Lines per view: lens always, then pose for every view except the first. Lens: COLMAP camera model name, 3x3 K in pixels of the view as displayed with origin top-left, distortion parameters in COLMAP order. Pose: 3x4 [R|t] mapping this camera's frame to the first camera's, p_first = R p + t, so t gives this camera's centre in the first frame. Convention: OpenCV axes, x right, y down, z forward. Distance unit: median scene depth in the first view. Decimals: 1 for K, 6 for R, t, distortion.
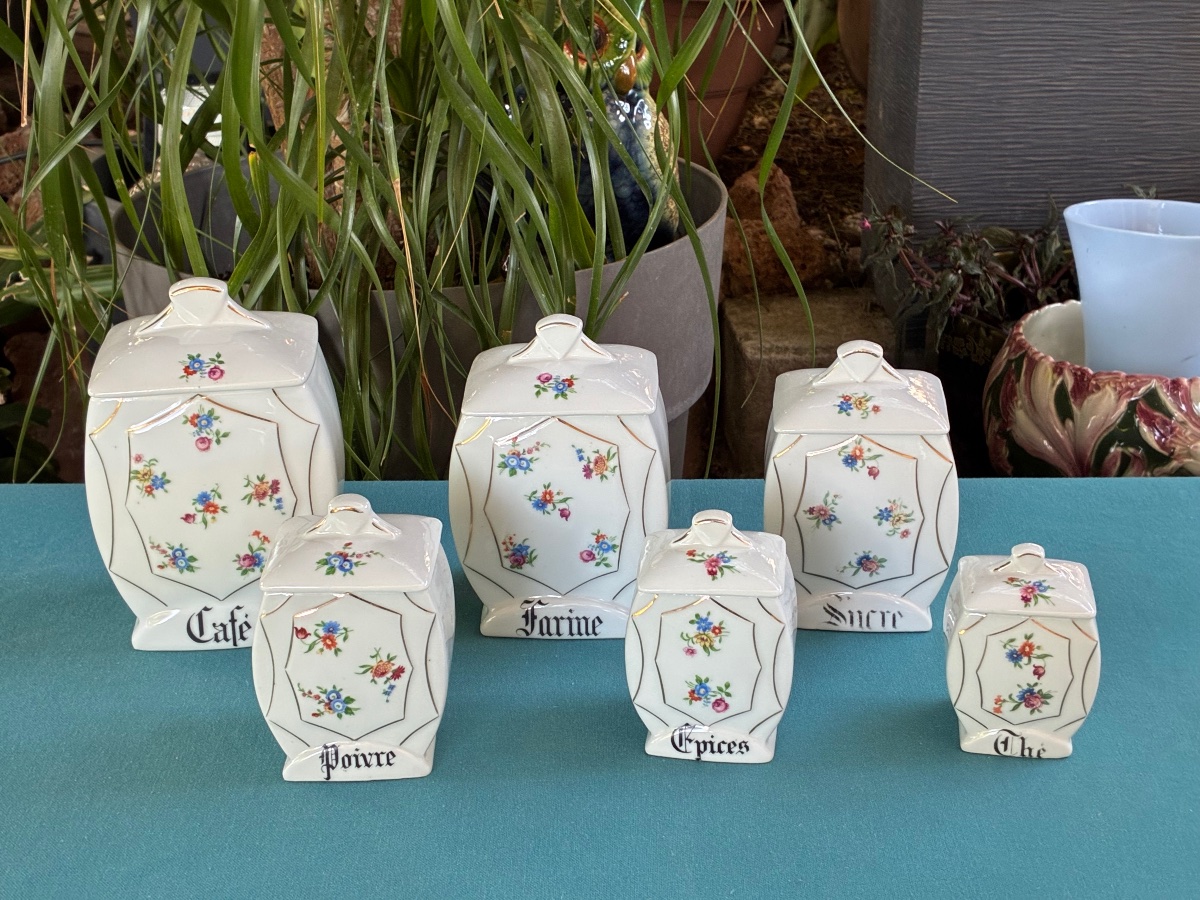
lens RADIAL K [[1823.0, 0, 607.9], [0, 1823.0, 424.7], [0, 0, 1]] dist [0.214128, -0.763417]
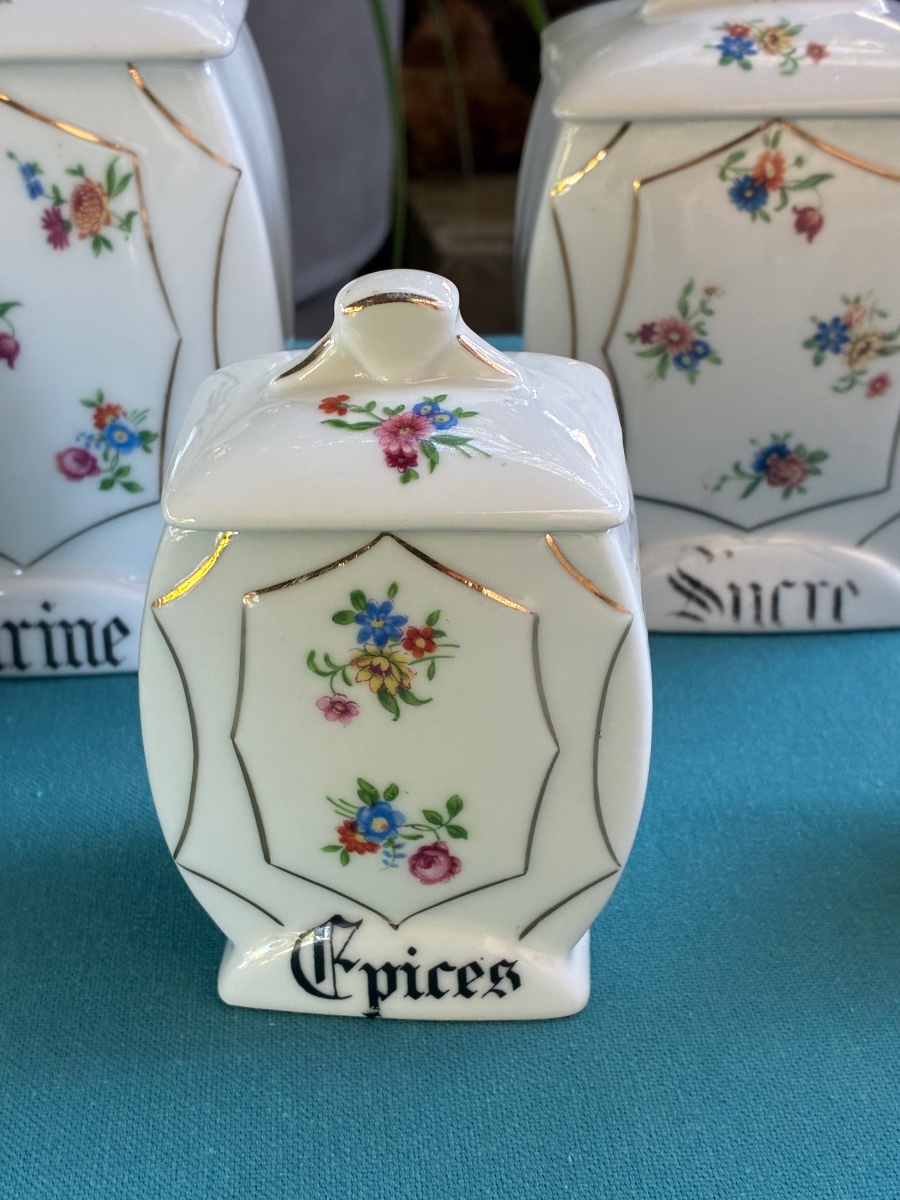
lens RADIAL K [[1823.0, 0, 450.0], [0, 1823.0, 600.0], [0, 0, 1]] dist [0.214128, -0.763417]
pose [[0.995844, -0.030475, 0.085822, 0.037647], [0.022914, 0.995880, 0.087743, 0.077405], [-0.088142, -0.085412, 0.992439, 0.683133]]
